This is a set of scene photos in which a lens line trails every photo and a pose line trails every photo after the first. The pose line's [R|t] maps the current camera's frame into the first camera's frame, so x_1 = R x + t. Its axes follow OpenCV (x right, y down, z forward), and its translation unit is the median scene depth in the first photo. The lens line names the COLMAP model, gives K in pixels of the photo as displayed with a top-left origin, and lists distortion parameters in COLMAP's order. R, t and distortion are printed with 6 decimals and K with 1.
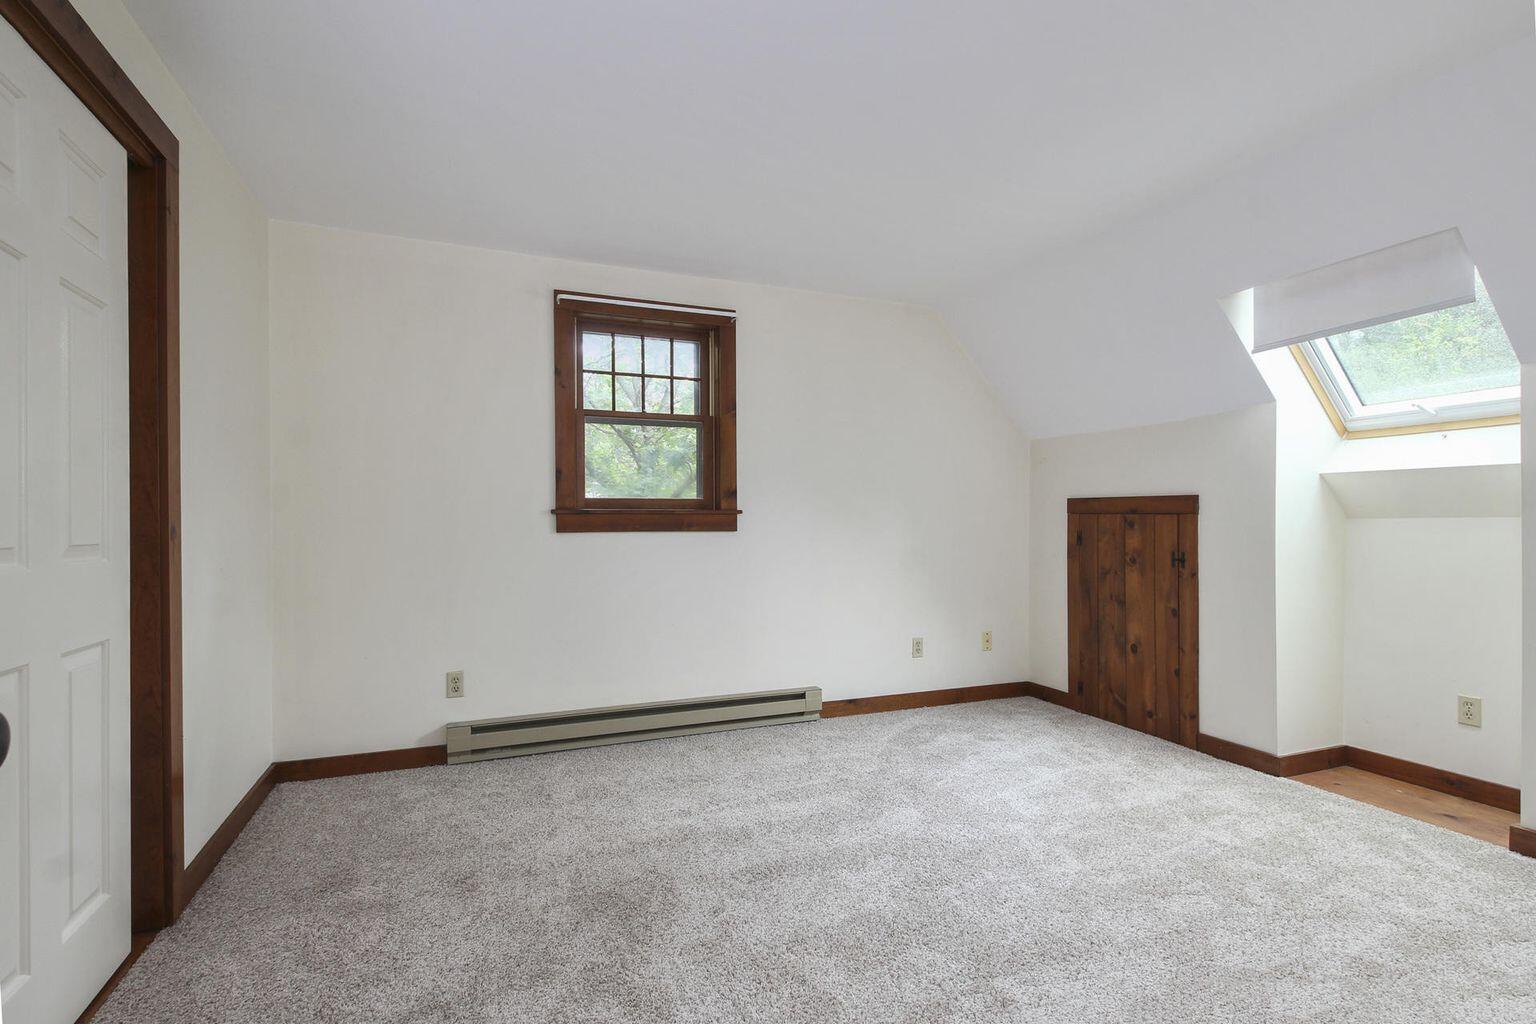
lens RADIAL K [[683.8, 0, 773.8], [0, 683.8, 518.0], [0, 0, 1]] dist [0.028457, -0.013145]
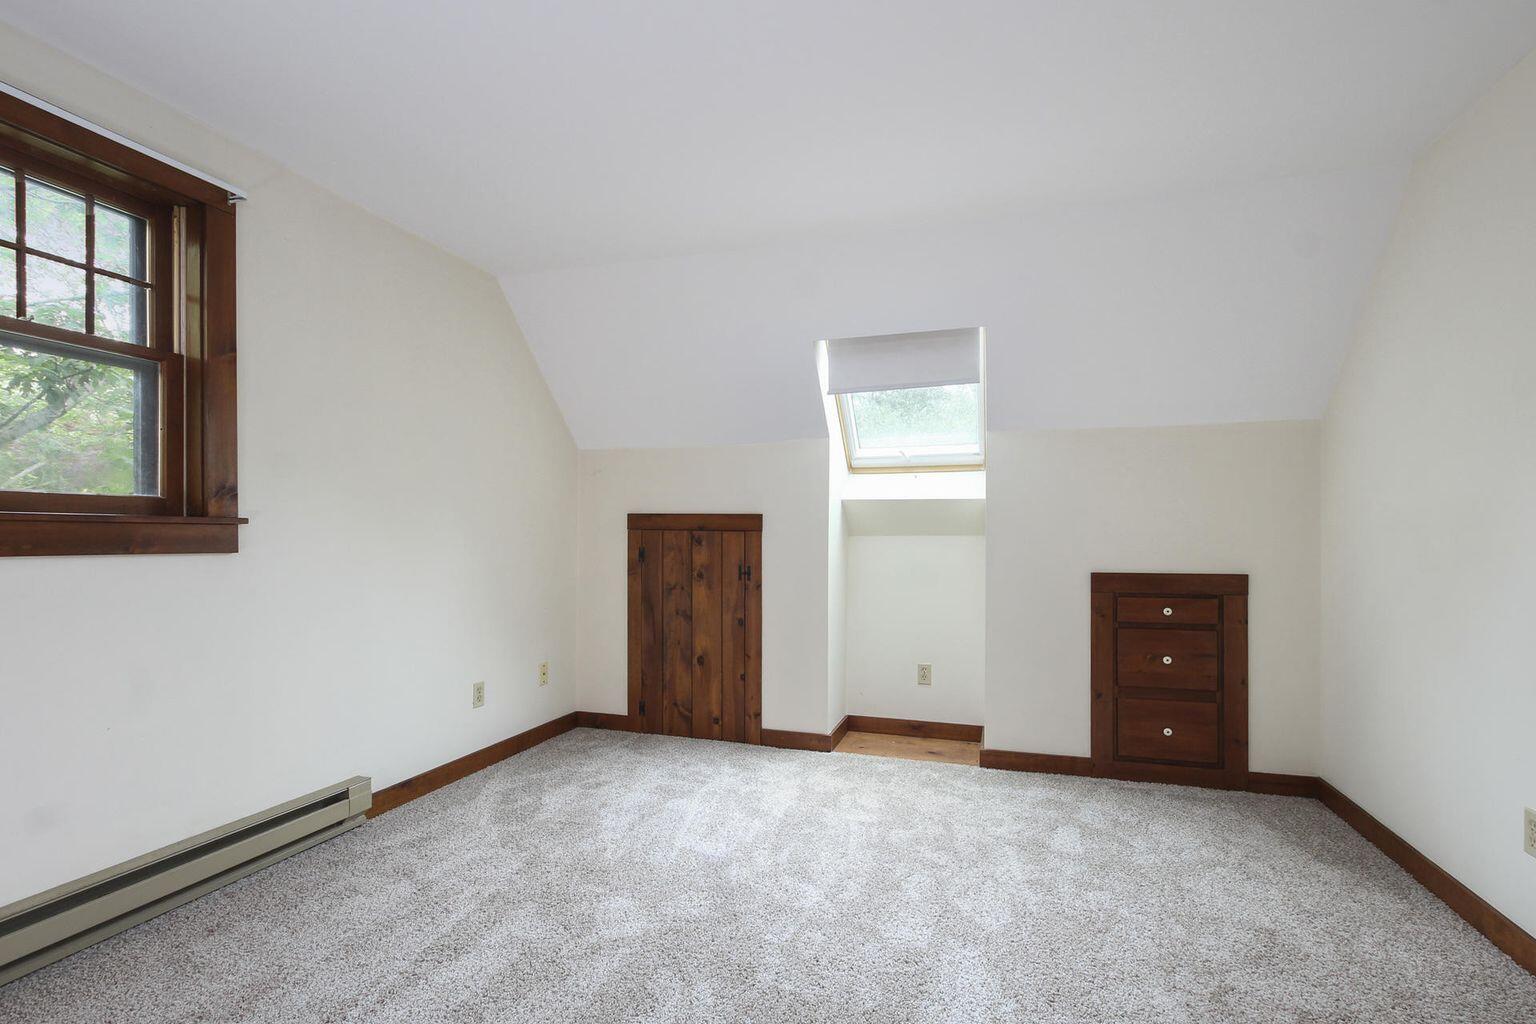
lens RADIAL K [[702.2, 0, 772.5], [0, 702.2, 534.9], [0, 0, 1]] dist [0.028000, -0.013657]
pose [[0.665205, 0.005205, 0.746642, -0.210062], [-0.005854, 0.999981, -0.001755, 0.001835], [-0.746637, -0.003204, 0.665224, 0.230175]]
